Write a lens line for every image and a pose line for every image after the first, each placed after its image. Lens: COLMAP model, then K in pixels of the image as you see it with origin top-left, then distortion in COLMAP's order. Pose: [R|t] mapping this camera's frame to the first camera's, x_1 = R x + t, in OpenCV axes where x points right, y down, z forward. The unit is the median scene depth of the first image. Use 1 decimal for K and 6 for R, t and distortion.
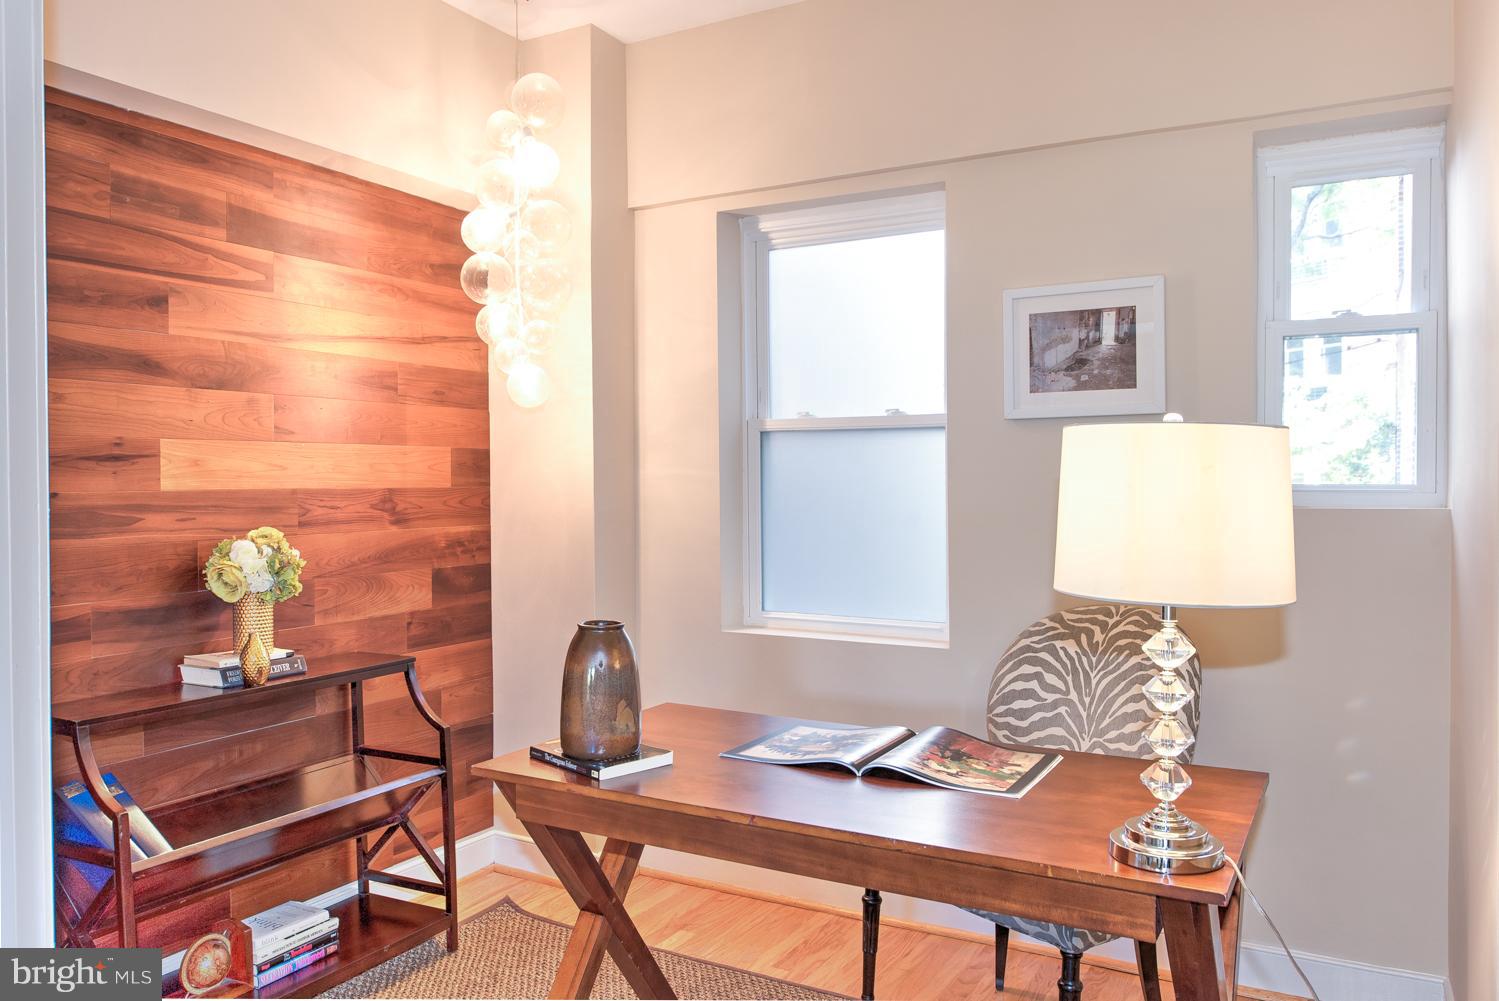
lens RADIAL K [[1039.7, 0, 808.3], [0, 1039.7, 523.2], [0, 0, 1]] dist [-0.027239, 0.000295]
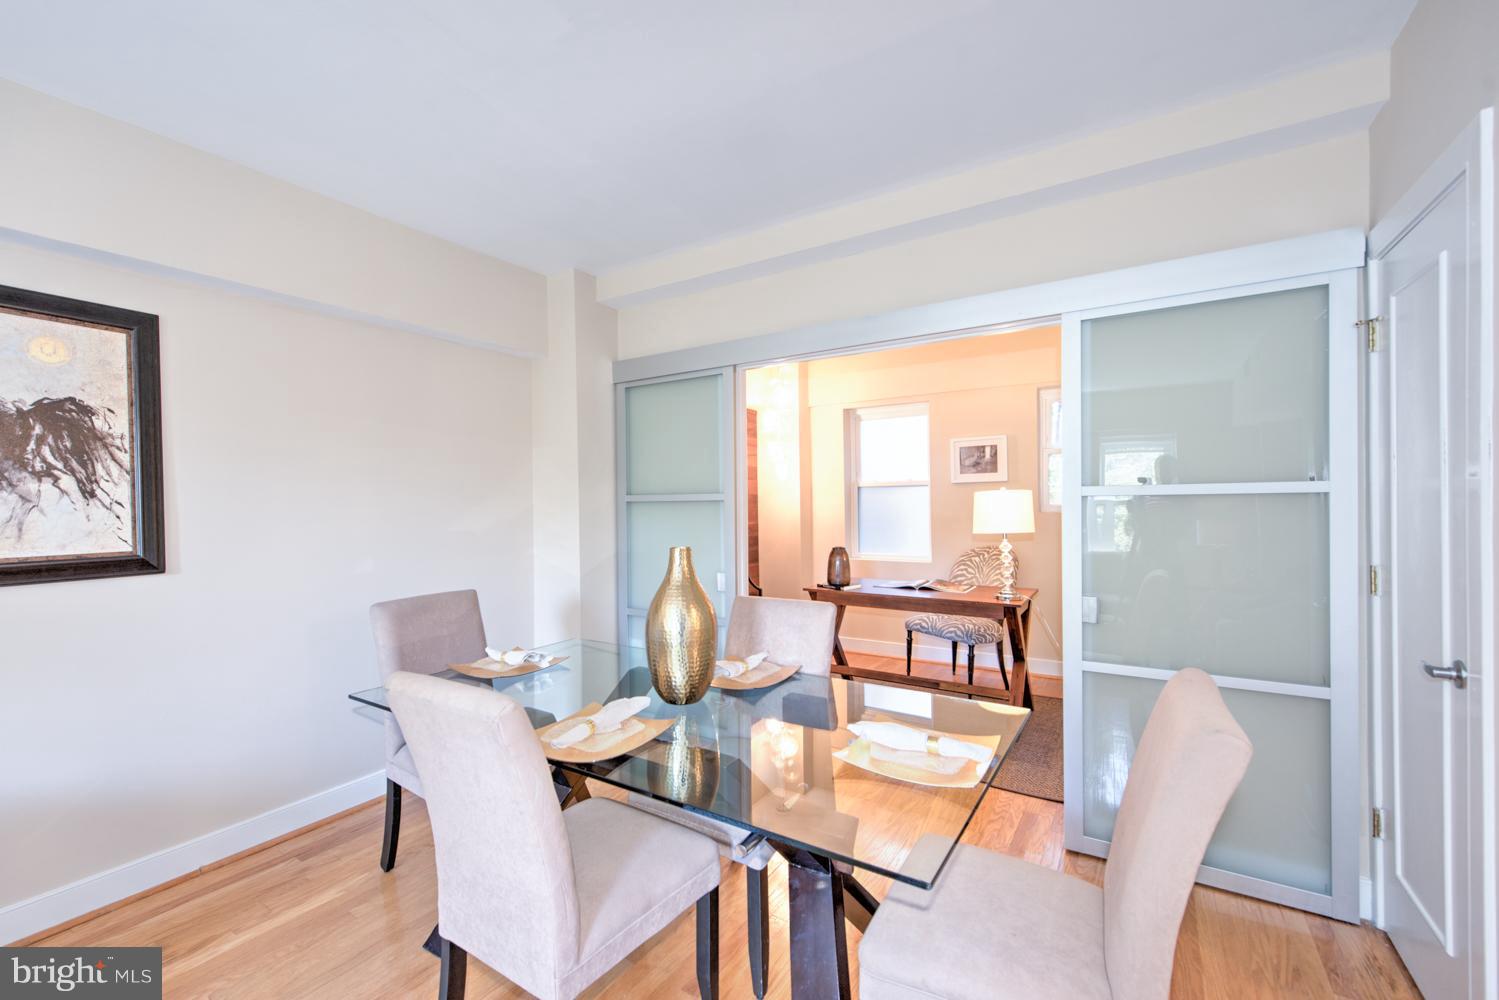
lens RADIAL K [[610.2, 0, 752.1], [0, 610.2, 507.8], [0, 0, 1]] dist [0.005032, -0.000030]
pose [[0.996459, -0.009570, -0.083529, -0.252774], [0.006604, 0.999340, -0.035720, 0.029488], [0.083815, 0.035042, 0.995865, -0.842049]]
